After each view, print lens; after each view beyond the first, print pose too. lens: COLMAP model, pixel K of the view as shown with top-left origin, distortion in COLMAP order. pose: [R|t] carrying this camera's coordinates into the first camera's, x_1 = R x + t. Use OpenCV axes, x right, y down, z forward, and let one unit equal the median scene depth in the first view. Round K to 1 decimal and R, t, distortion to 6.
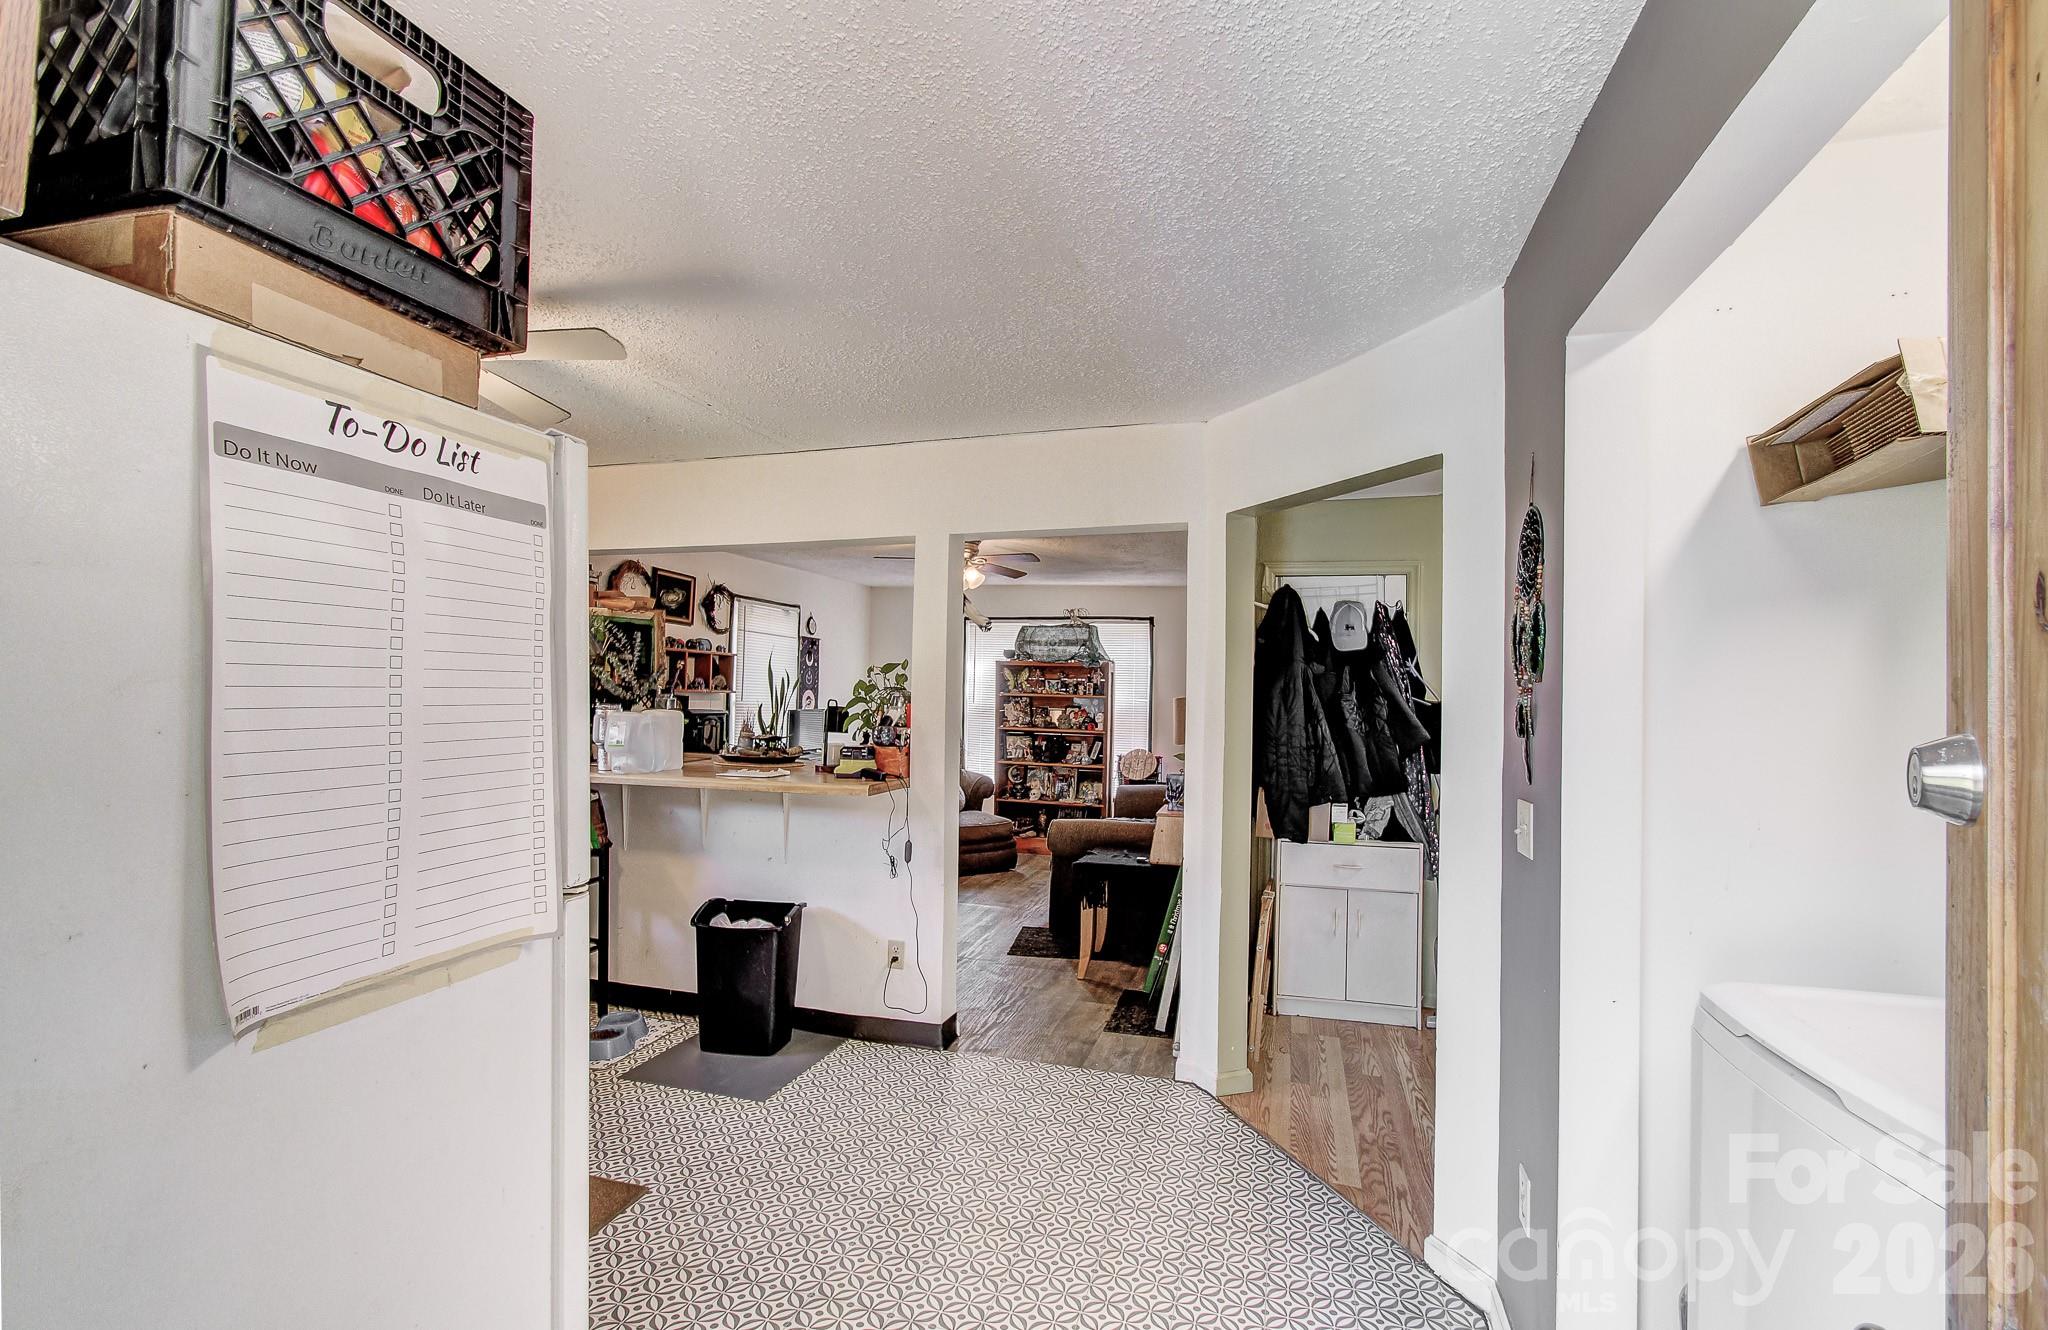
lens RADIAL K [[941.5, 0, 1021.6], [0, 941.5, 674.4], [0, 0, 1]] dist [0.000565, 0.000054]
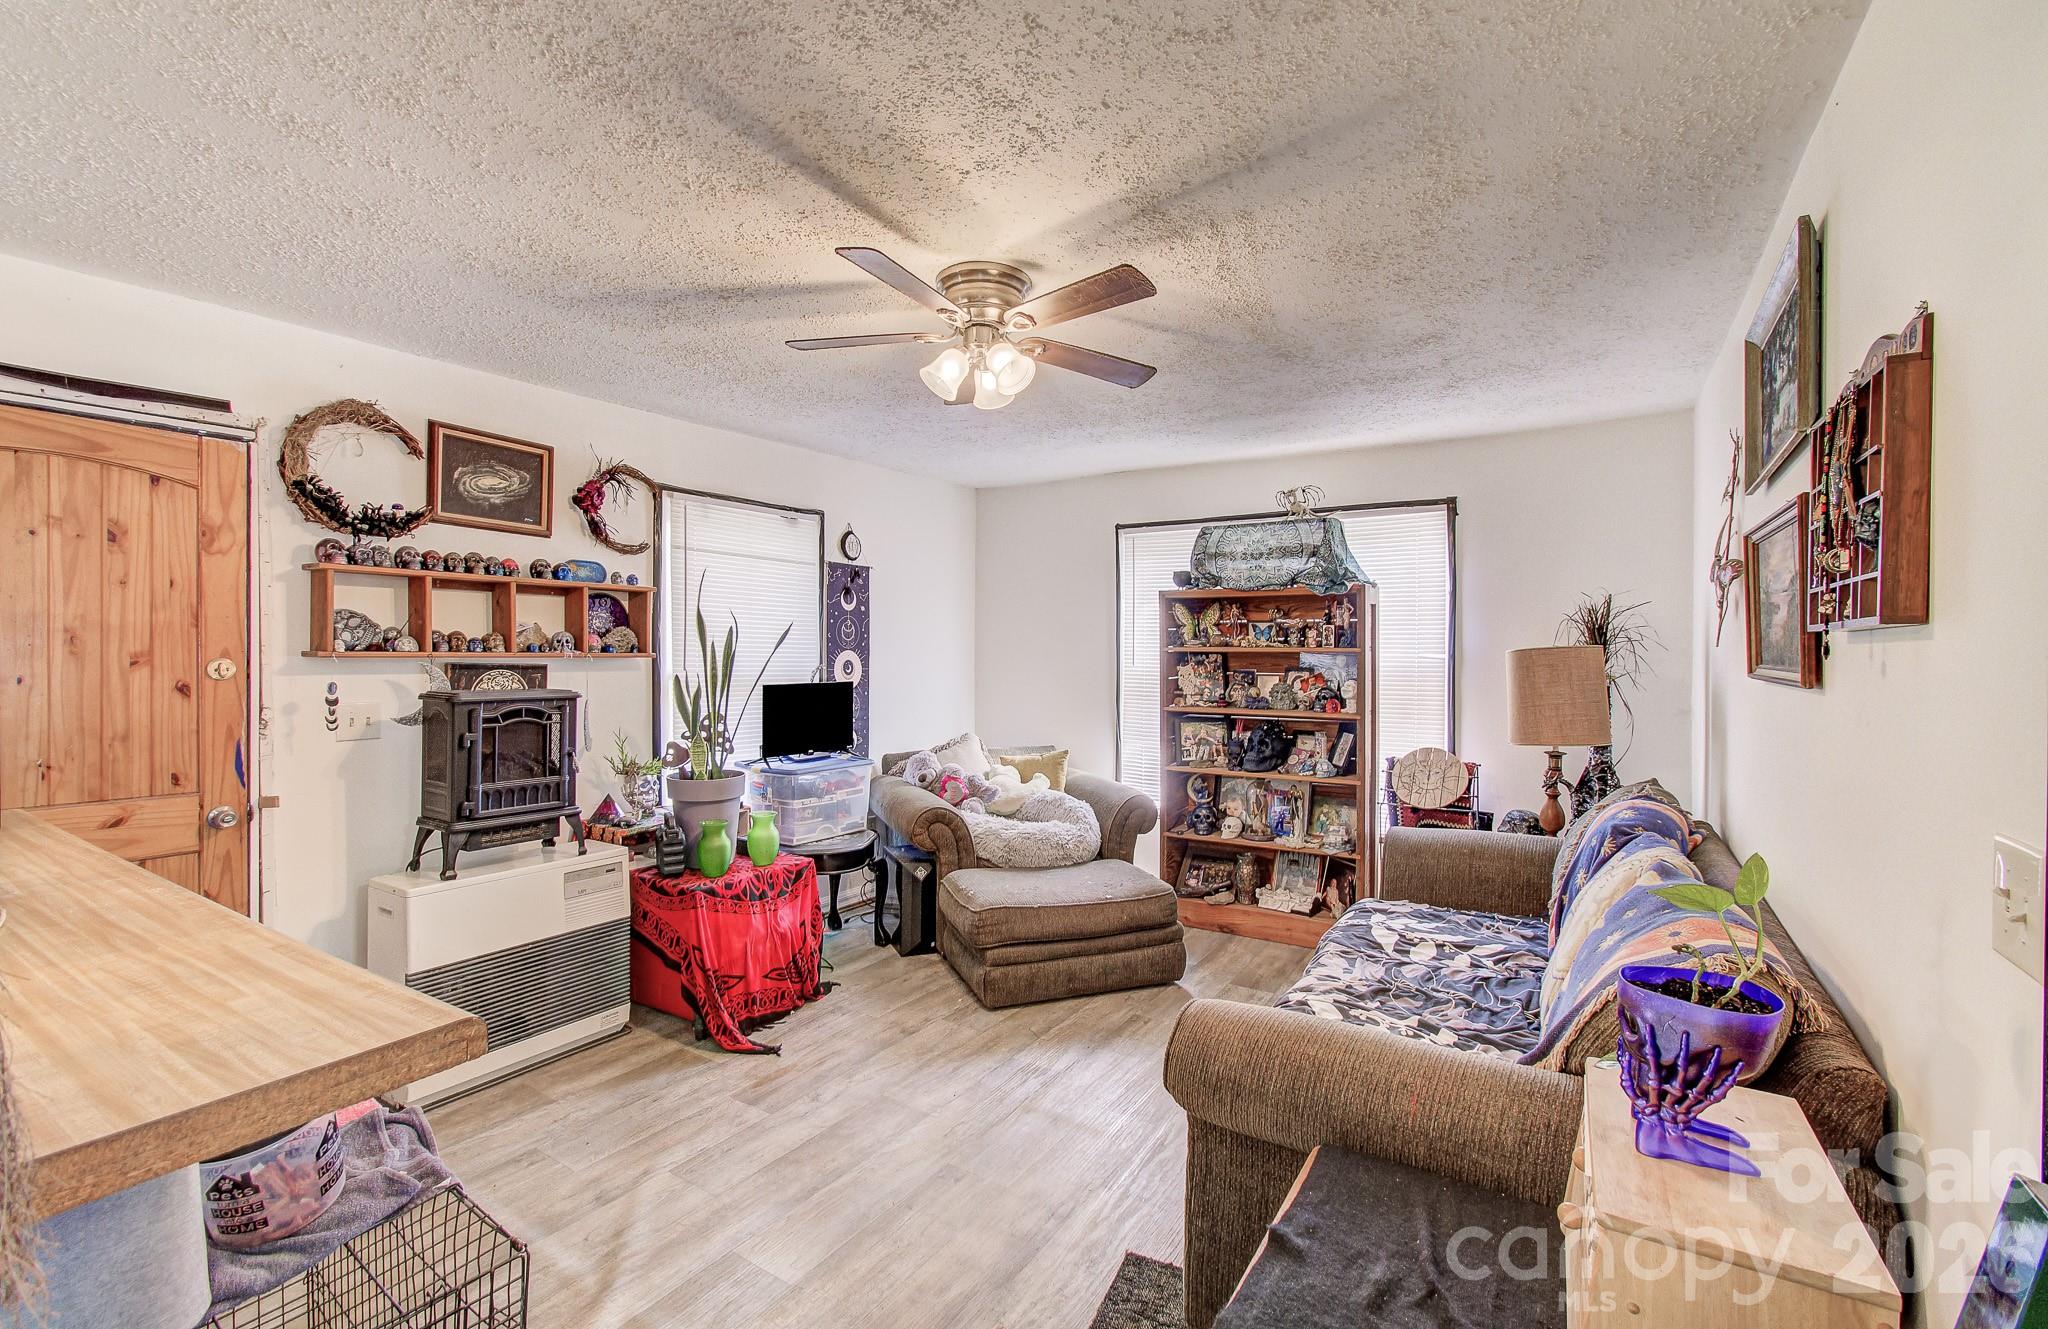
lens RADIAL K [[941.5, 0, 1026.3], [0, 941.5, 661.8], [0, 0, 1]] dist [0.000565, 0.000054]
pose [[0.962742, -0.019419, -0.269724, 0.050041], [0.027331, 0.999298, 0.025607, 0.011406], [0.269037, -0.032025, 0.962597, 0.431174]]
